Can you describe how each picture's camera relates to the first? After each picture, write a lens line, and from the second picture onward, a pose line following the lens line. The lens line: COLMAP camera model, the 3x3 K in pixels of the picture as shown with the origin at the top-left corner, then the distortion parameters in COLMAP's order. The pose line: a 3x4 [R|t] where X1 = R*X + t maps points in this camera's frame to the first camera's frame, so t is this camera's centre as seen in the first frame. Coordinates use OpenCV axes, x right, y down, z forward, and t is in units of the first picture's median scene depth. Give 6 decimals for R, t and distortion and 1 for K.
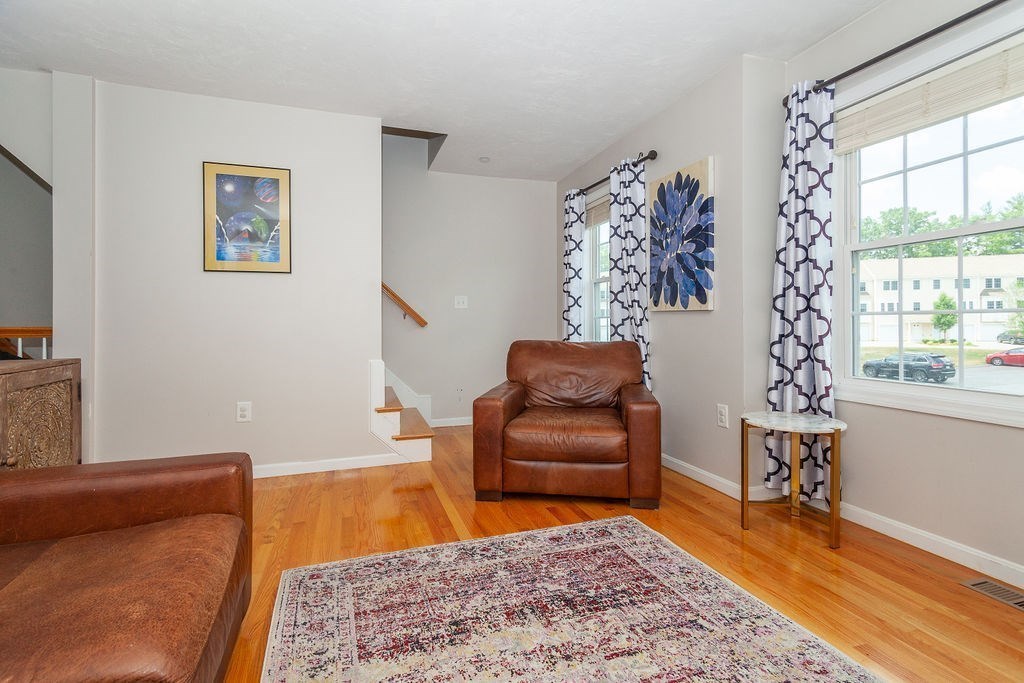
lens RADIAL K [[495.8, 0, 503.3], [0, 495.8, 321.2], [0, 0, 1]] dist [0.019899, -0.005029]
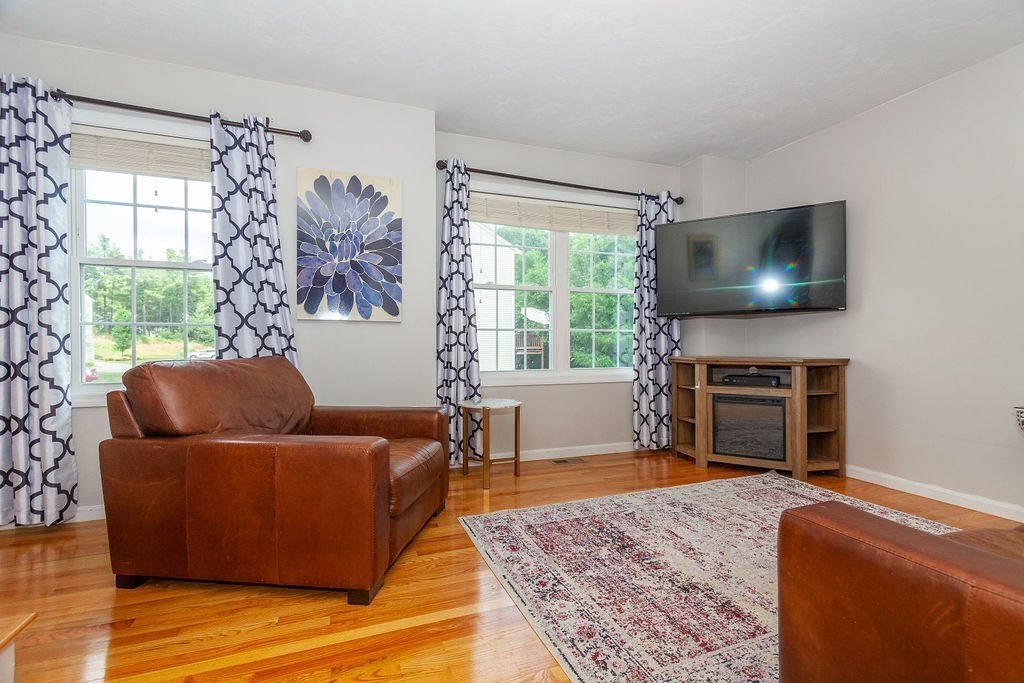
lens RADIAL K [[495.8, 0, 513.2], [0, 495.8, 344.9], [0, 0, 1]] dist [0.019899, -0.005029]
pose [[-0.065200, -0.001501, 0.997871, -0.968328], [-0.003674, 0.999992, 0.001264, 0.035889], [-0.997865, -0.003584, -0.065205, 1.176521]]
